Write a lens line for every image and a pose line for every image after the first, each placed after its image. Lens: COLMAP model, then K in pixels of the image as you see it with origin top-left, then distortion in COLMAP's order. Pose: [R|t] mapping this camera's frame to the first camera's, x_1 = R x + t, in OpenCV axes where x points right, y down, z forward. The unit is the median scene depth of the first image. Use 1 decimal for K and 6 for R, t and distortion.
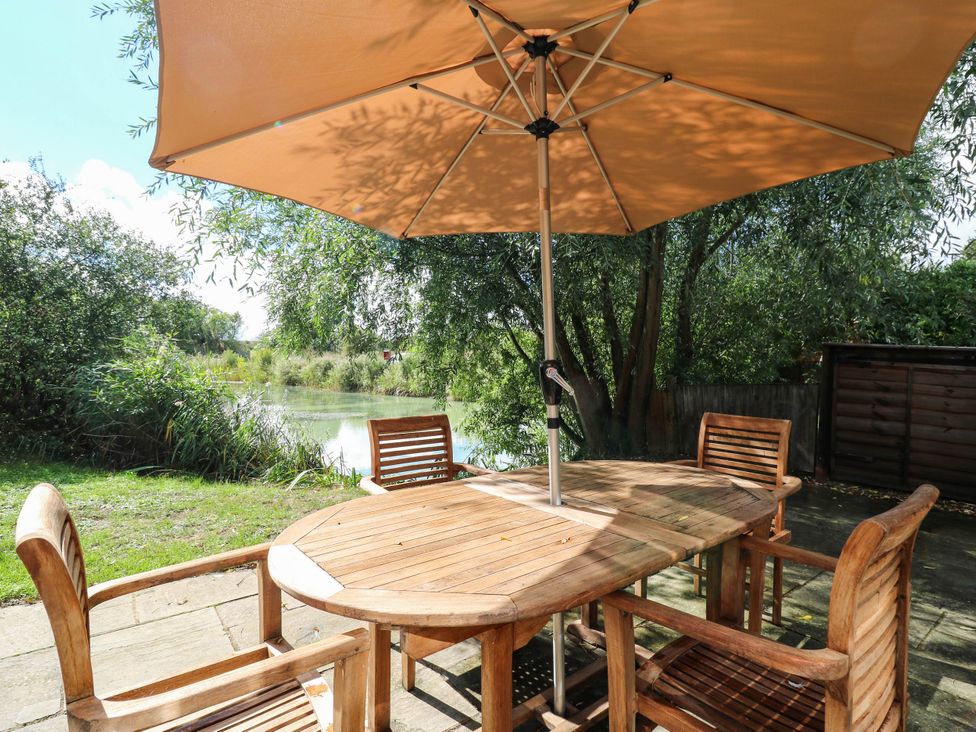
lens RADIAL K [[511.5, 0, 485.8], [0, 511.5, 364.3], [0, 0, 1]] dist [-0.004550, -0.007316]
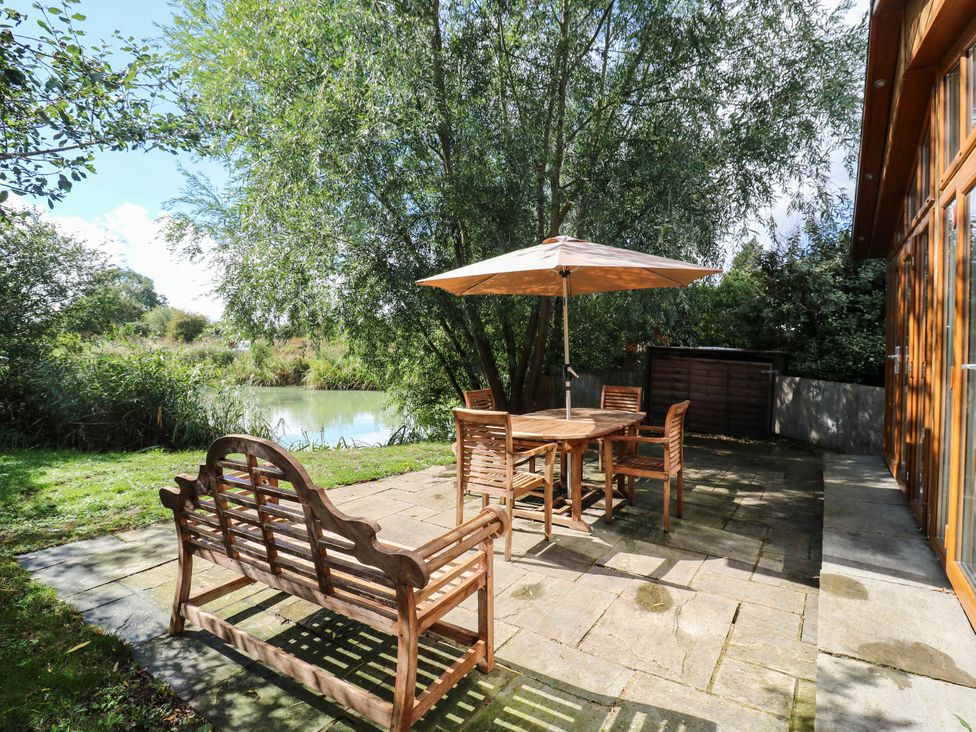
lens RADIAL K [[511.5, 0, 492.4], [0, 511.5, 363.2], [0, 0, 1]] dist [-0.004550, -0.007316]
pose [[0.950820, -0.008155, 0.309637, -0.350666], [0.000795, 0.999714, 0.023886, -0.025571], [-0.309743, -0.022465, 0.950555, -0.453513]]
